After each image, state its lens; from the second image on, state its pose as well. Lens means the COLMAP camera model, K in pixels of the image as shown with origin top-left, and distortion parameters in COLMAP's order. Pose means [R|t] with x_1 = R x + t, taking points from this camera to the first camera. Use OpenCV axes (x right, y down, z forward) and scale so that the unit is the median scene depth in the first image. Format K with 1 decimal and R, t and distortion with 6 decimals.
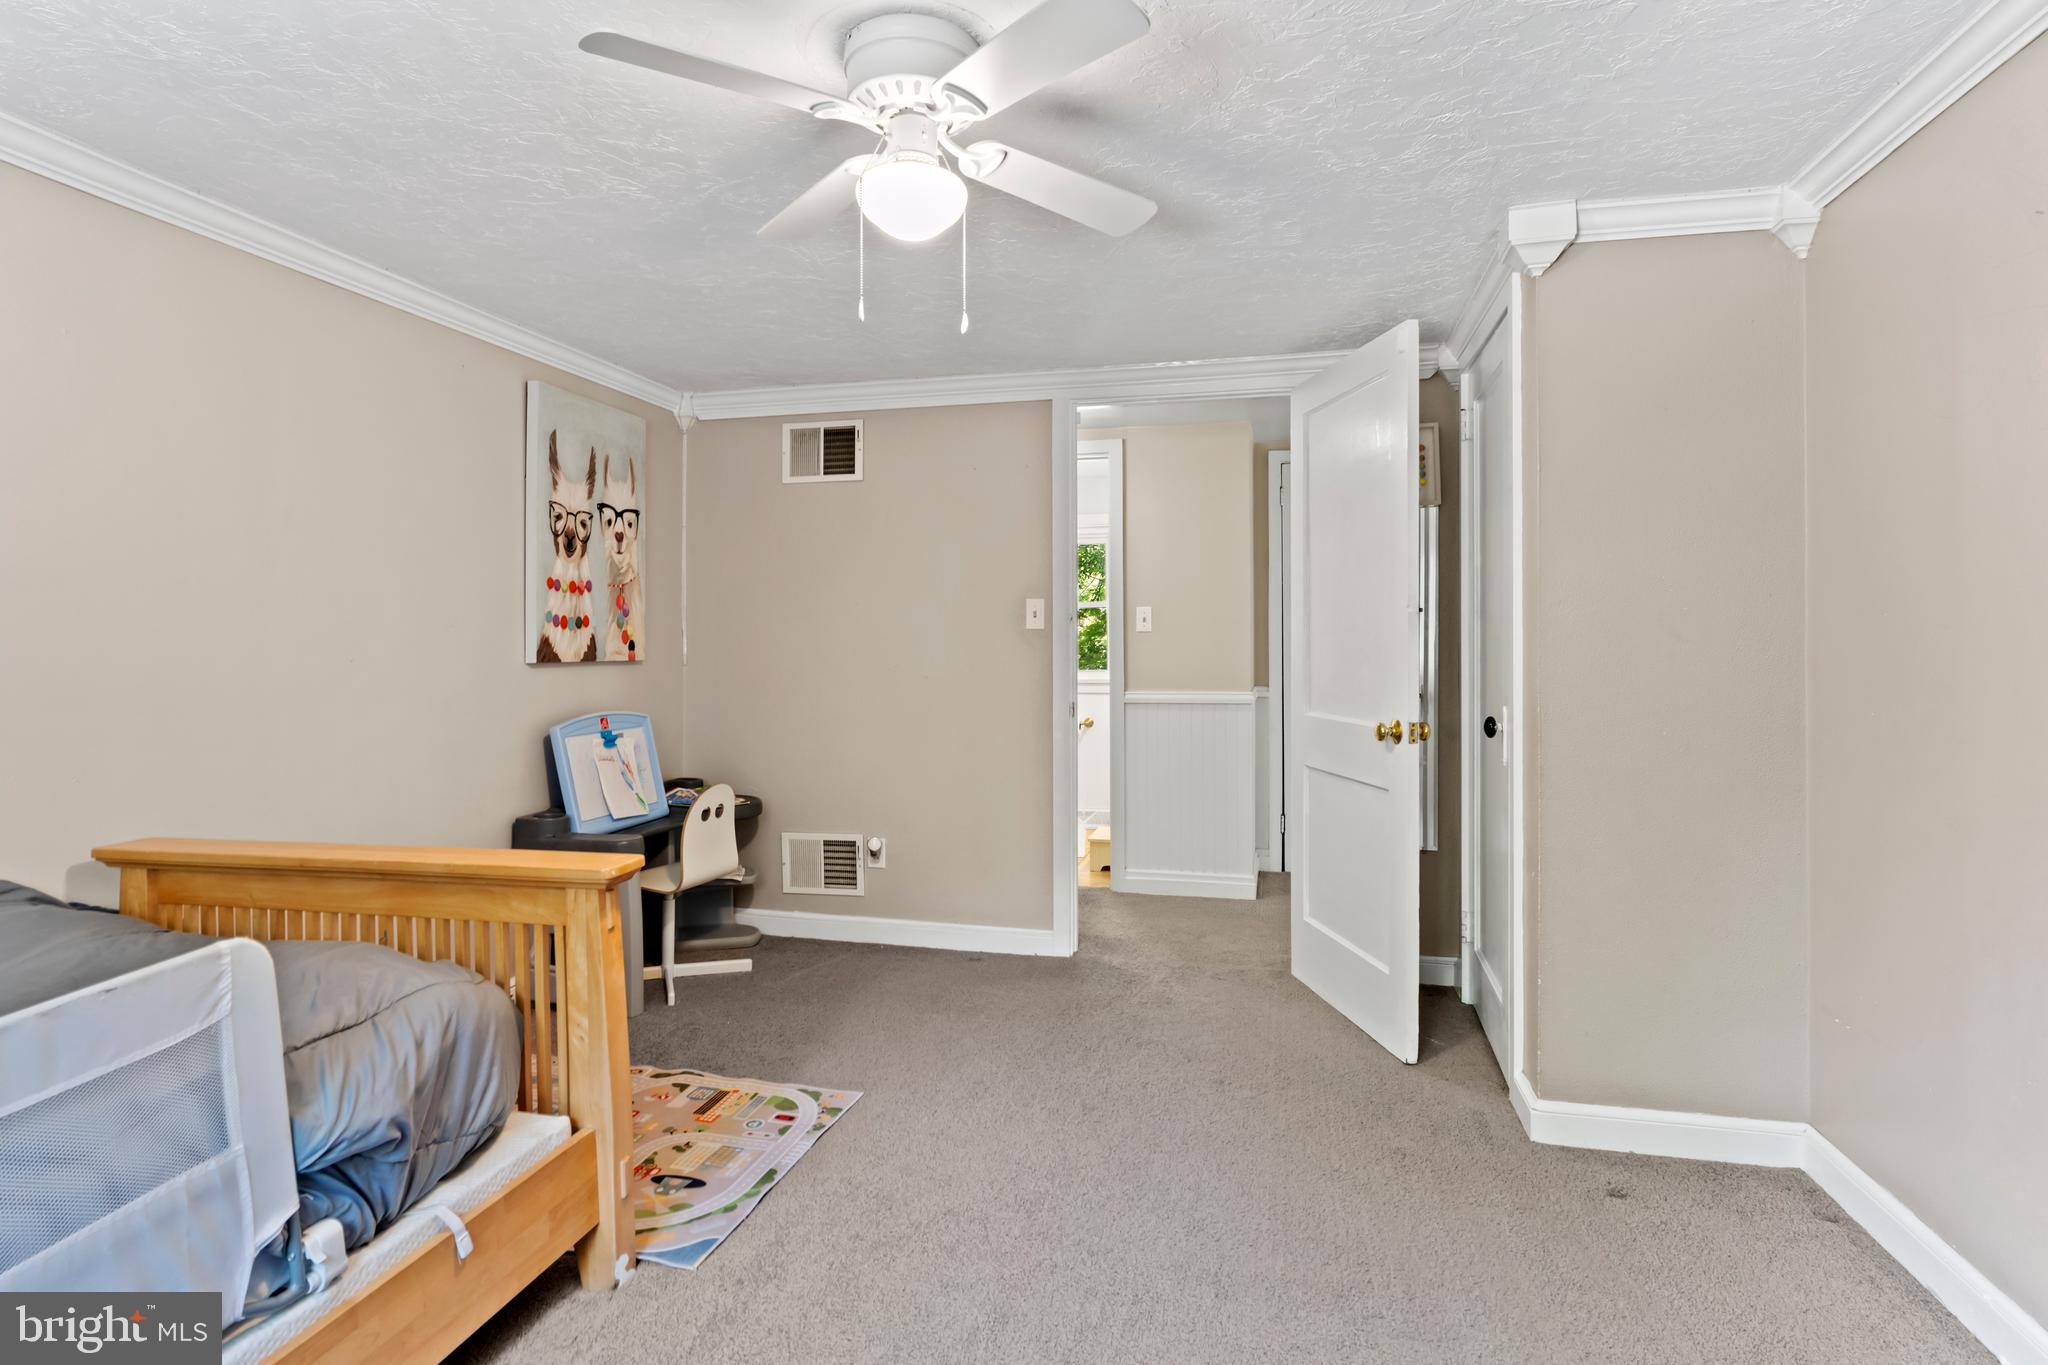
lens RADIAL K [[1062.2, 0, 1021.3], [0, 1062.2, 682.6], [0, 0, 1]] dist [0.003056, 0.001010]
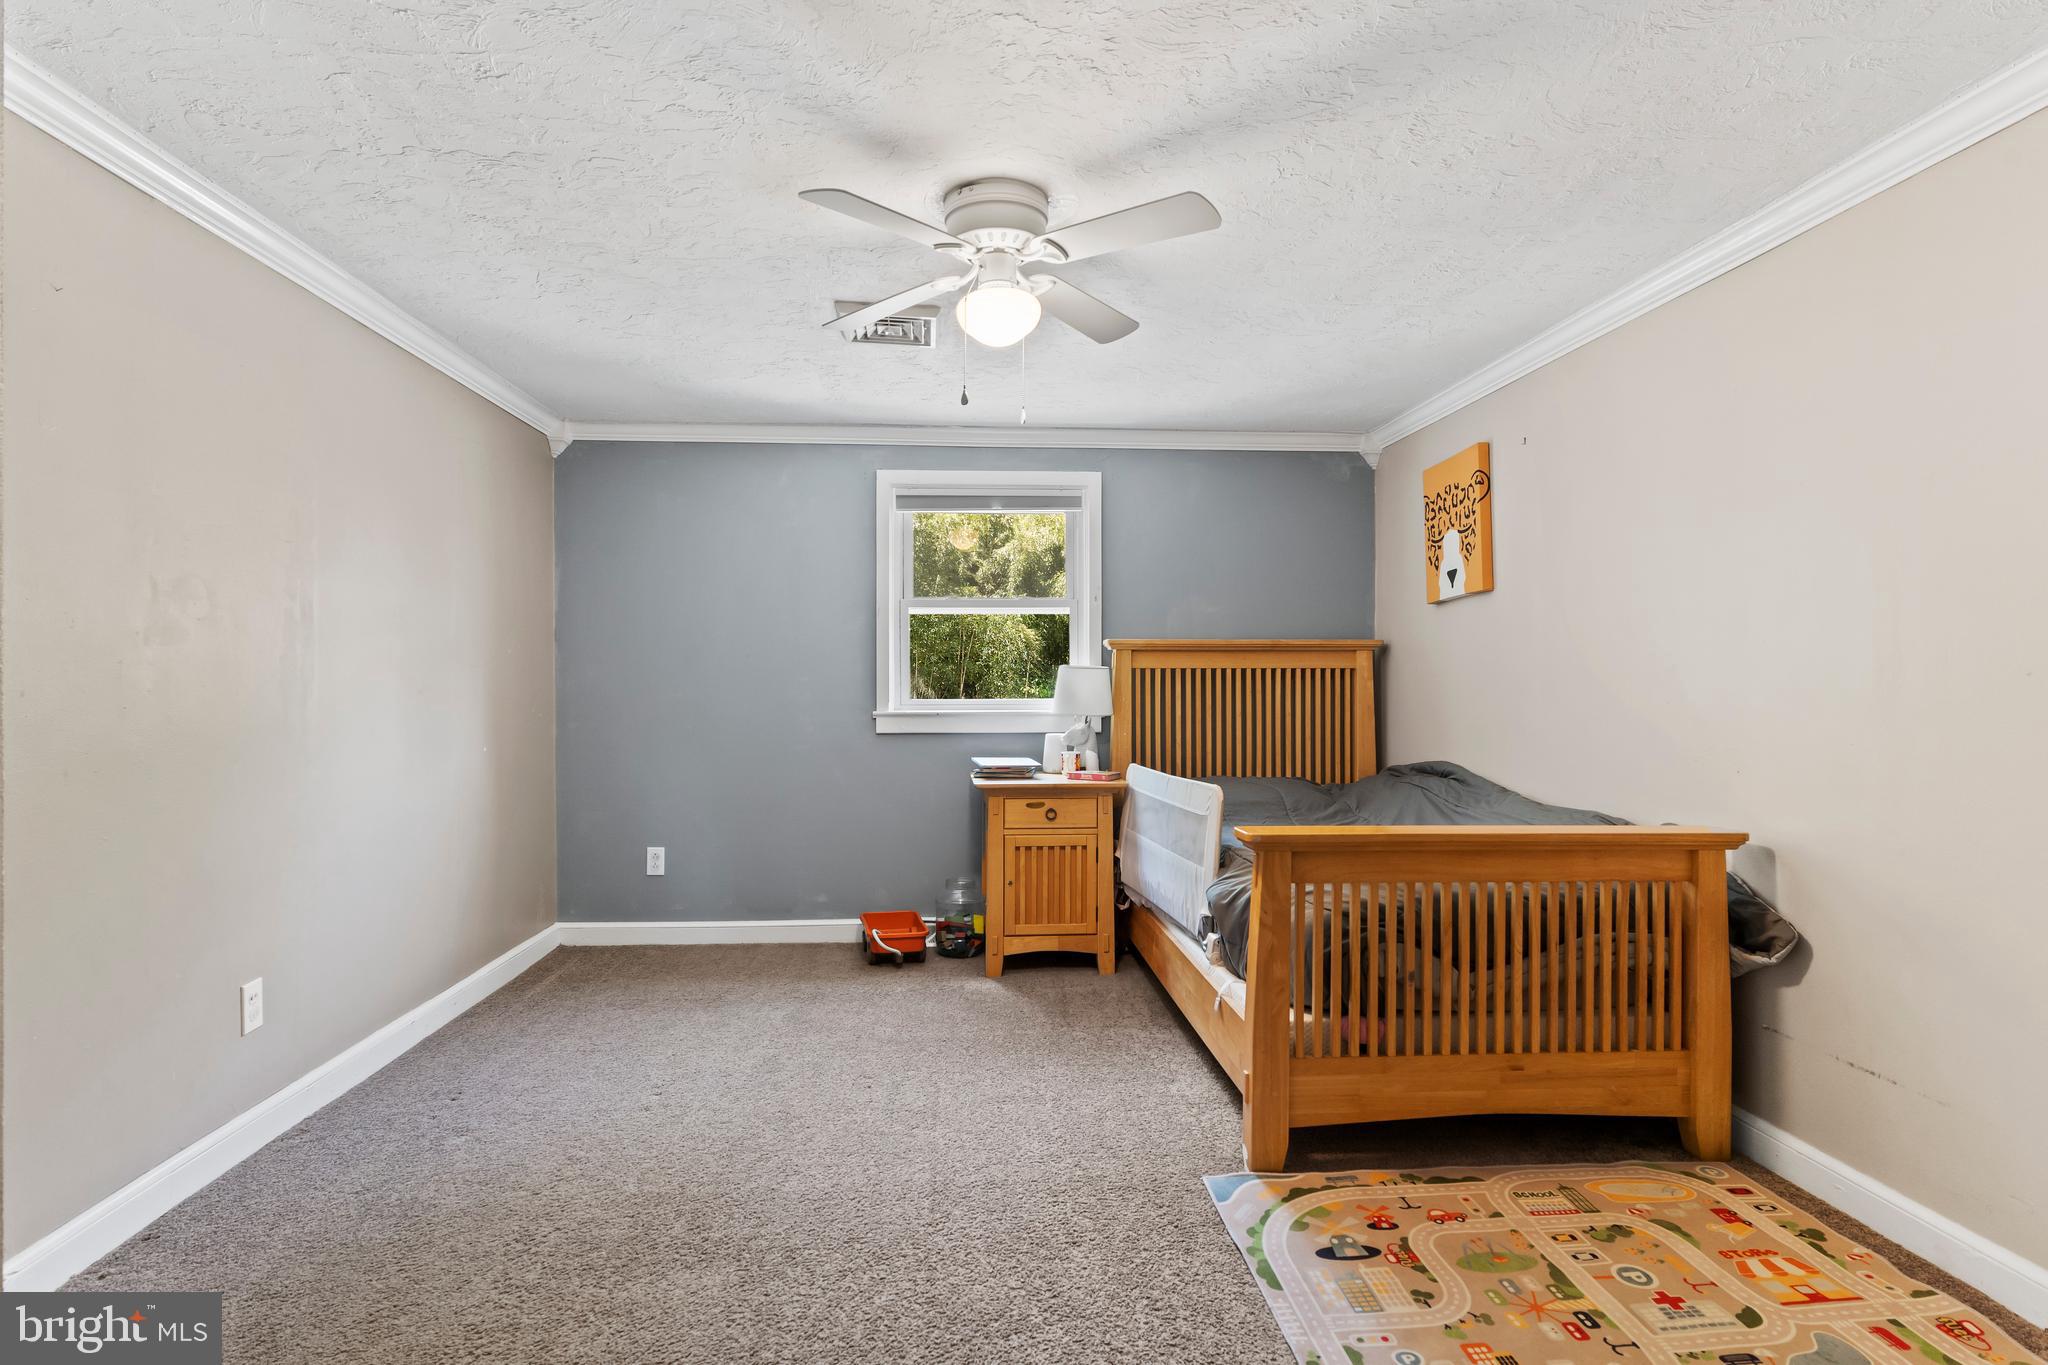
lens RADIAL K [[1062.2, 0, 1019.6], [0, 1062.2, 682.1], [0, 0, 1]] dist [0.003056, 0.001010]
pose [[-0.957279, 0.012451, -0.288897, 0.193455], [0.003589, 0.999507, 0.031186, -0.043471], [0.289143, 0.028817, -0.956852, 1.703053]]
